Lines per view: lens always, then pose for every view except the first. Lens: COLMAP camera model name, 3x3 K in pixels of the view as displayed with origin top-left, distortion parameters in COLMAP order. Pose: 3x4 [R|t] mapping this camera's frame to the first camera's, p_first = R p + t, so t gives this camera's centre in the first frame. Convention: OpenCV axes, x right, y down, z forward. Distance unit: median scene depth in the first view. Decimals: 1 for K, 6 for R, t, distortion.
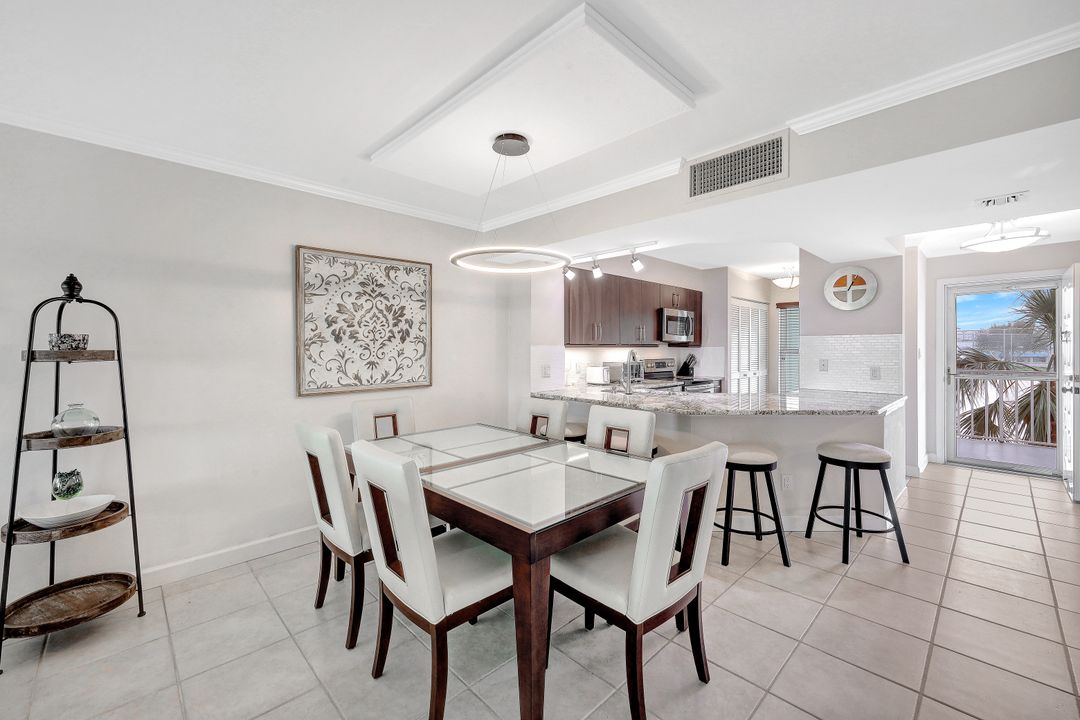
lens RADIAL K [[440.0, 0, 534.3], [0, 440.0, 348.3], [0, 0, 1]] dist [0.001106, 0.000056]
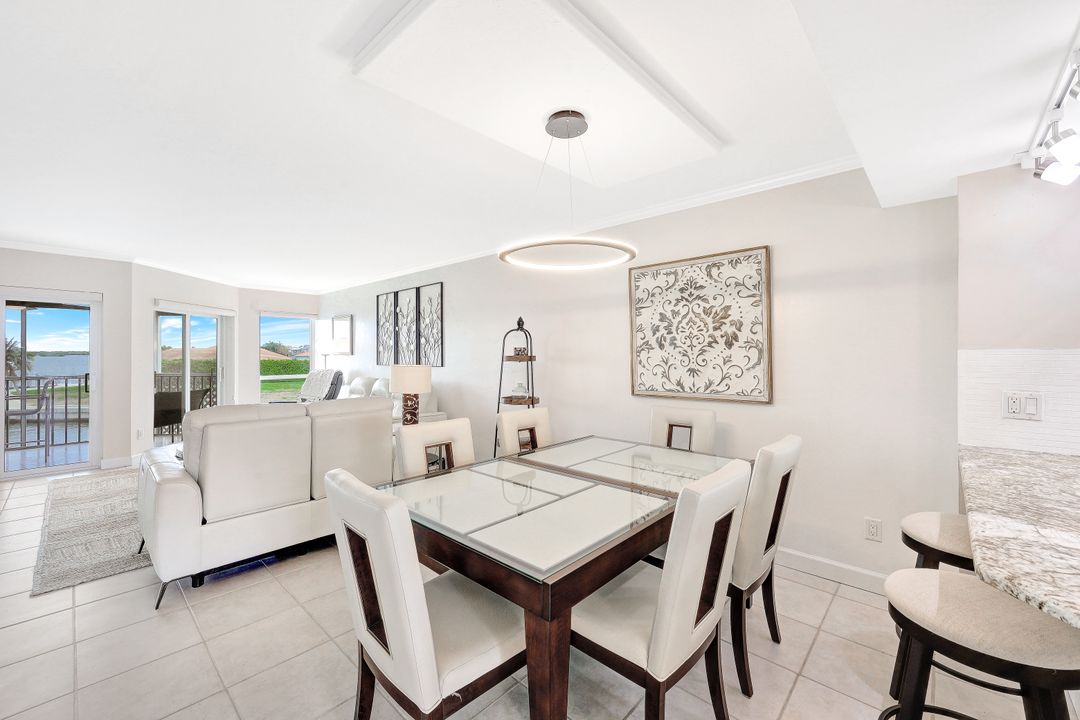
lens RADIAL K [[436.0, 0, 535.9], [0, 436.0, 354.2], [0, 0, 1]] dist [0.000583, 0.000367]
pose [[0.056656, 0.000386, -0.998394, 0.563983], [0.000016, 1.000000, 0.000388, -0.001767], [0.998394, -0.000038, 0.056656, 0.609513]]
